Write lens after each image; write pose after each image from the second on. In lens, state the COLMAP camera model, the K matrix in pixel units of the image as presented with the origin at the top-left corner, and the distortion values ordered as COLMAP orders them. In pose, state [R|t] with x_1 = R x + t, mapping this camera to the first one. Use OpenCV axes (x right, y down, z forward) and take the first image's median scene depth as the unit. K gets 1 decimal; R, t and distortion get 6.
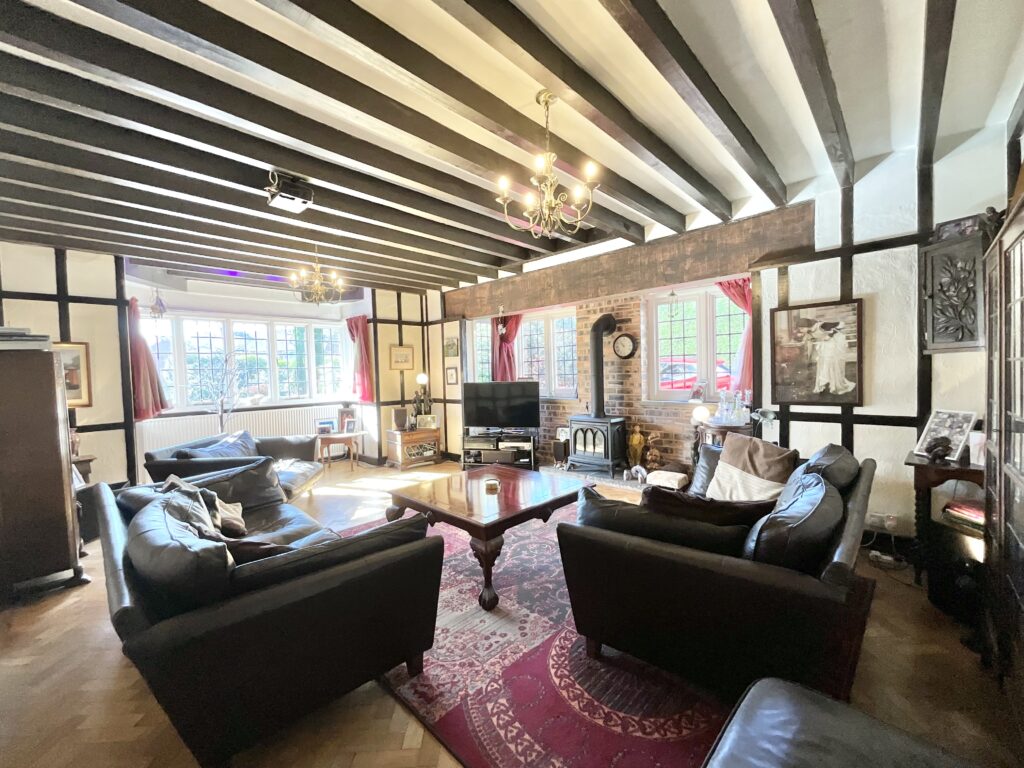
lens RADIAL K [[414.1, 0, 505.2], [0, 414.1, 381.8], [0, 0, 1]] dist [-0.002278, 0.000146]
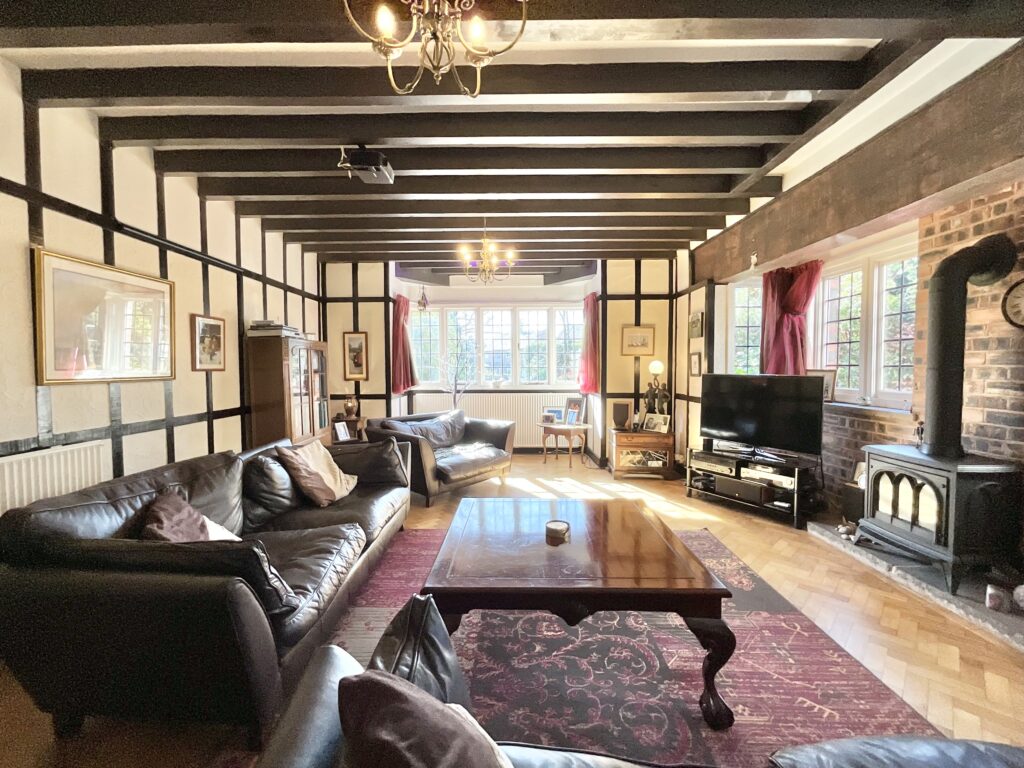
lens RADIAL K [[432.4, 0, 504.1], [0, 432.4, 382.7], [0, 0, 1]] dist [0.002994, -0.001893]
pose [[0.690521, 0.052467, -0.721407, 0.211489], [-0.032679, 0.998610, 0.041347, -0.002768], [0.722574, -0.004976, 0.691276, 0.259470]]
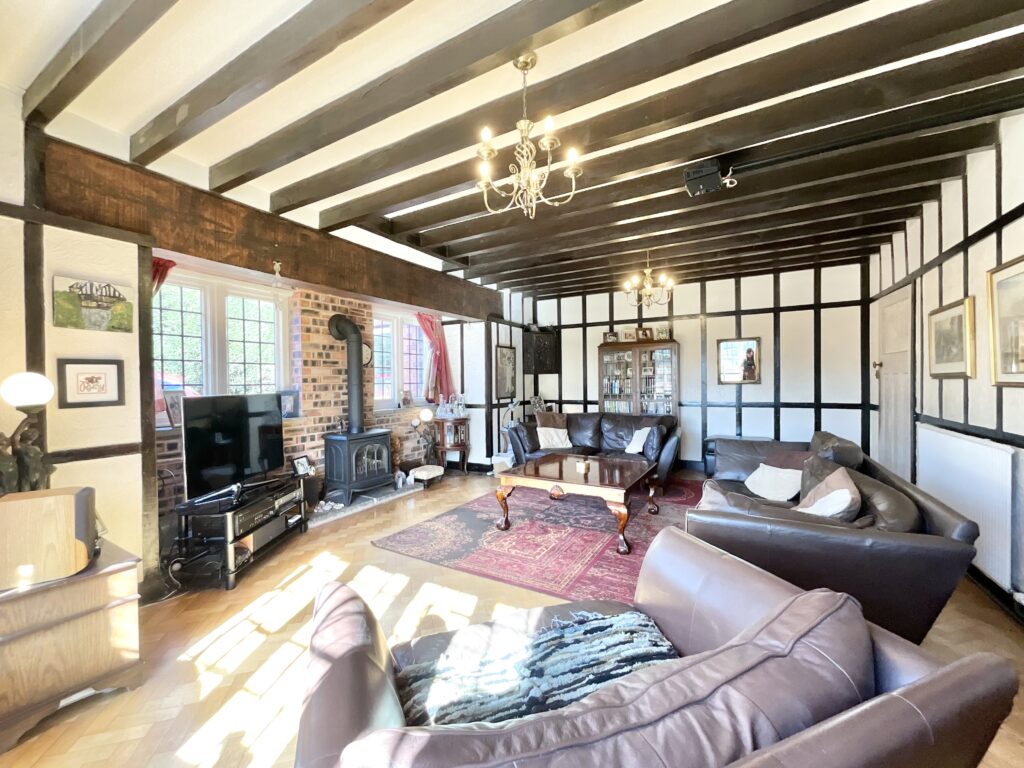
lens RADIAL K [[414.1, 0, 508.5], [0, 414.1, 387.4], [0, 0, 1]] dist [-0.002278, 0.000146]
pose [[-0.253990, 0.018288, 0.967034, -0.635364], [0.045759, 0.998929, -0.006873, 0.010258], [-0.966124, 0.042505, -0.254555, 0.829246]]
